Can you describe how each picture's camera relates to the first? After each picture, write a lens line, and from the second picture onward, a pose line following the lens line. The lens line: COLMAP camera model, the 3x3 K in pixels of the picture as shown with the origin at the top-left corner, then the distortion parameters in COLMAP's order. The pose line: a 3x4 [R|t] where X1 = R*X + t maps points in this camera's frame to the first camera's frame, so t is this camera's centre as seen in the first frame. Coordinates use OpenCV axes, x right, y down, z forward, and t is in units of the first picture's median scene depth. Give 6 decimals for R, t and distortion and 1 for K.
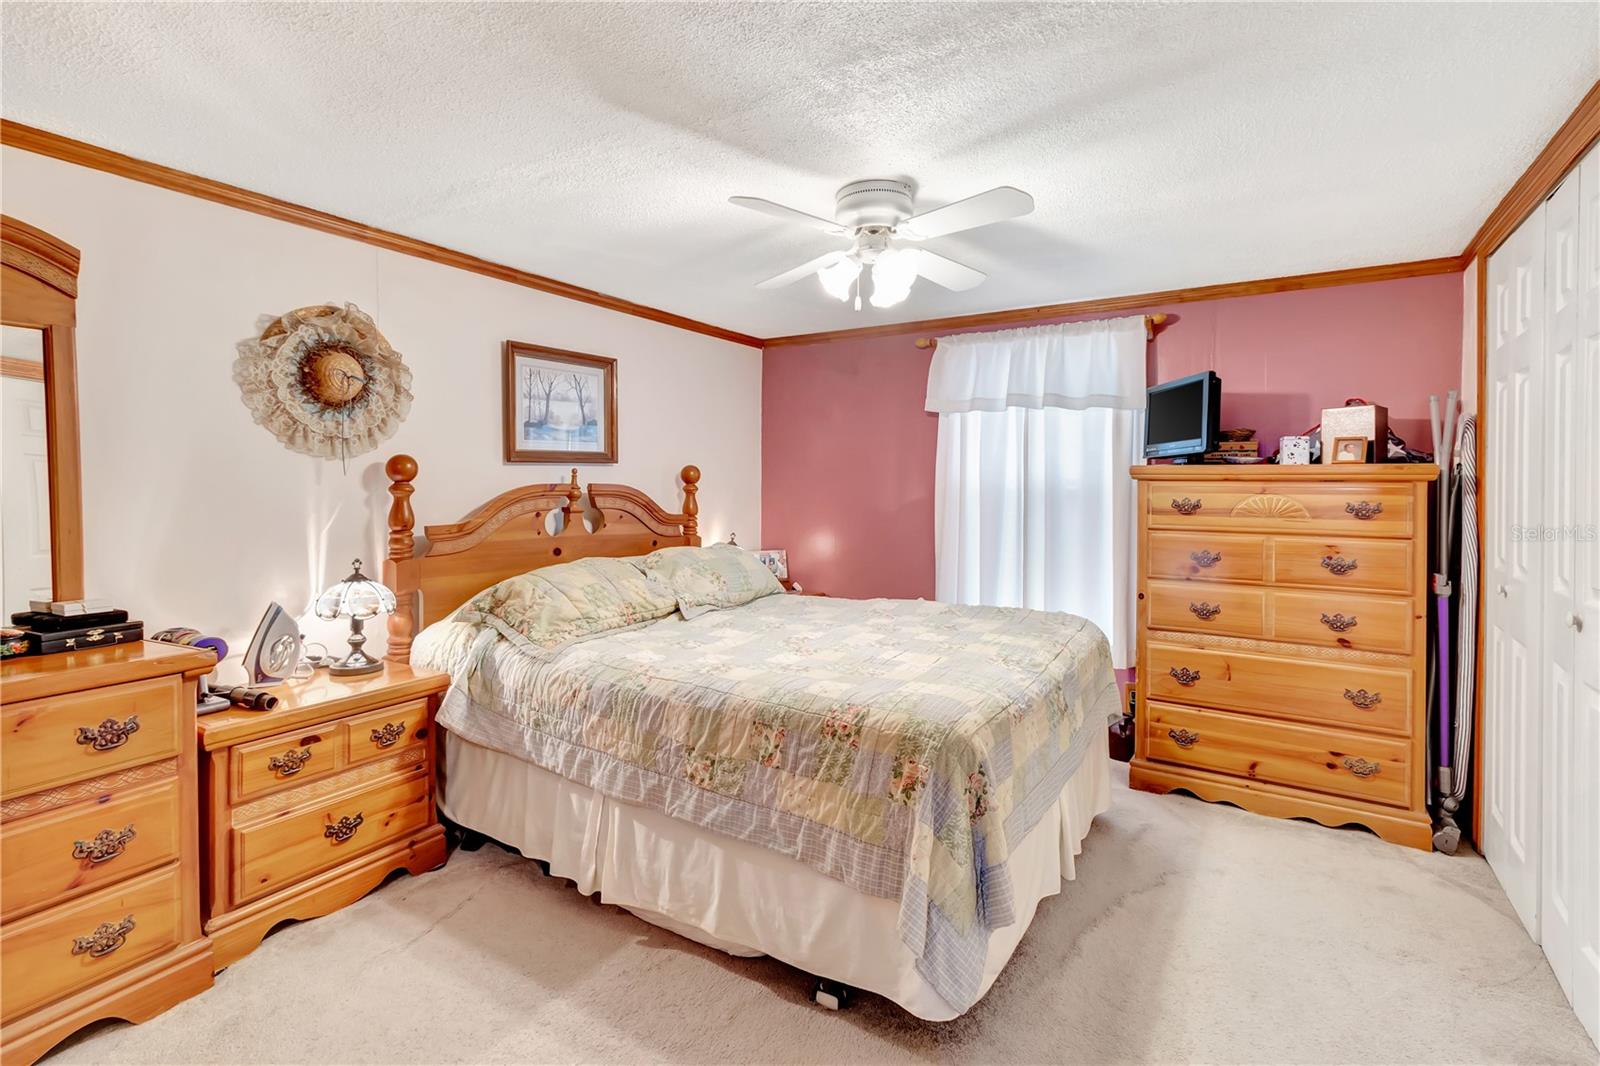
lens RADIAL K [[740.7, 0, 804.1], [0, 740.7, 499.3], [0, 0, 1]] dist [0.004276, 0.000334]
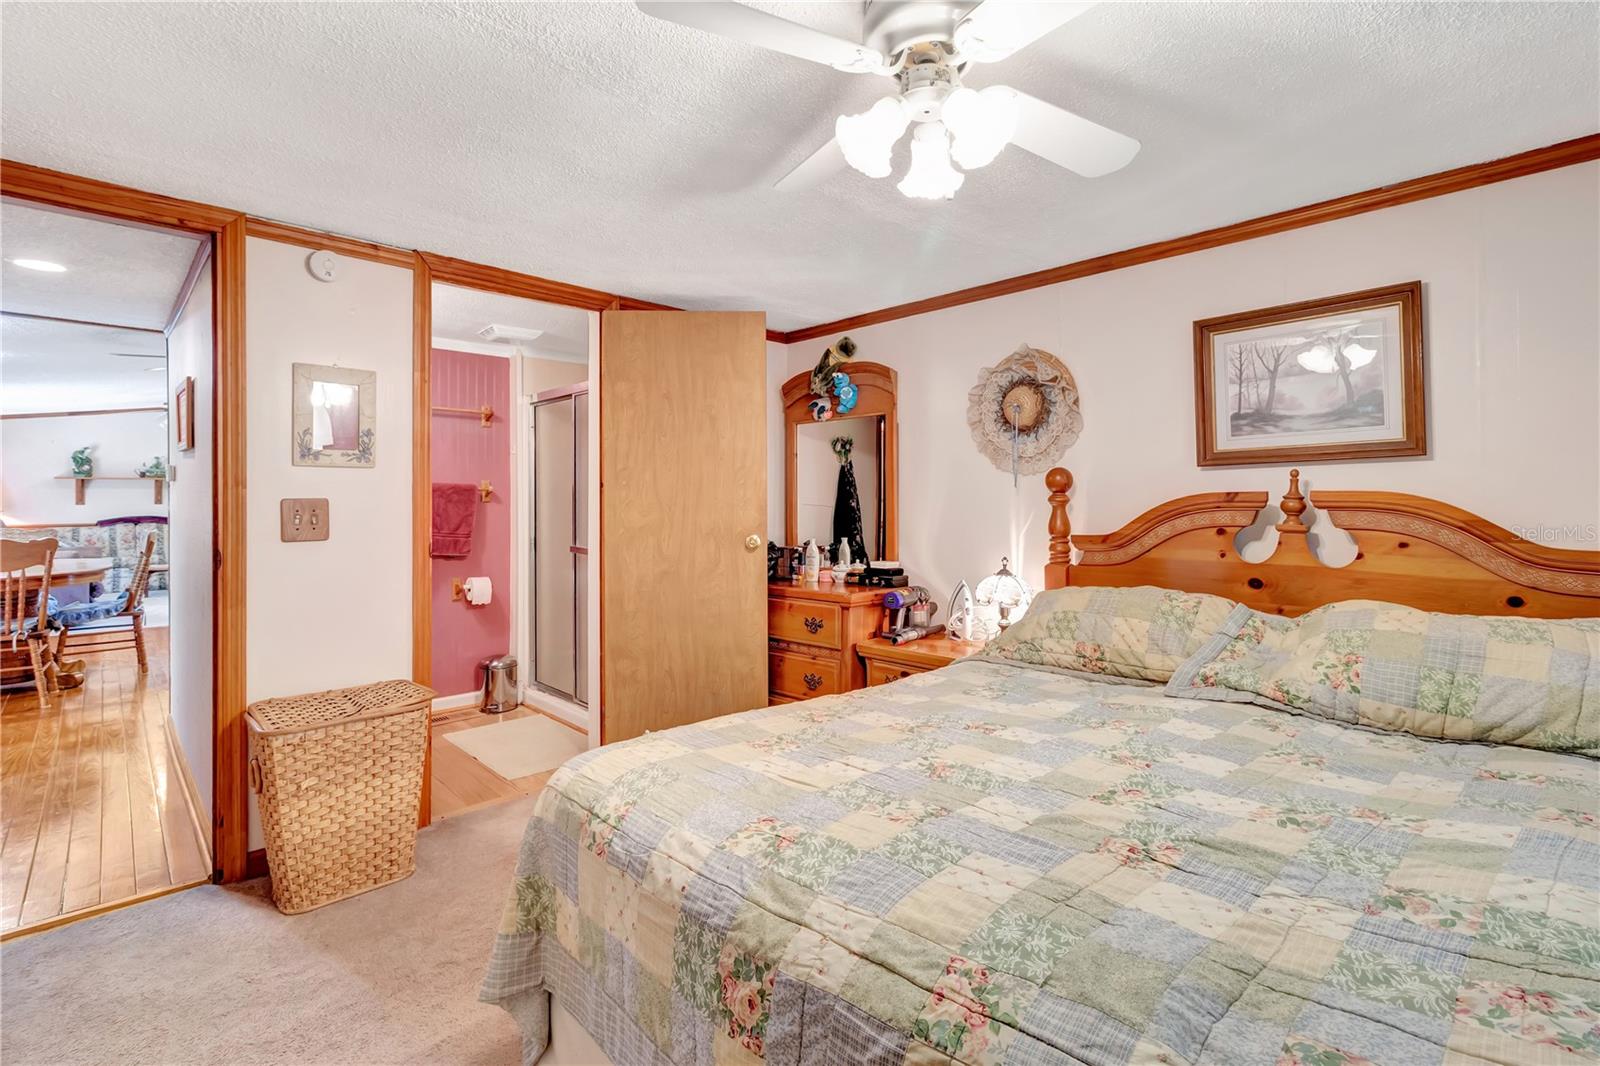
lens RADIAL K [[740.7, 0, 804.1], [0, 740.7, 499.3], [0, 0, 1]] dist [0.004276, 0.000334]
pose [[-0.236795, -0.001244, -0.971559, 0.514801], [-0.012162, 0.999925, 0.001684, -0.009423], [0.971484, 0.012215, -0.236792, 0.763603]]
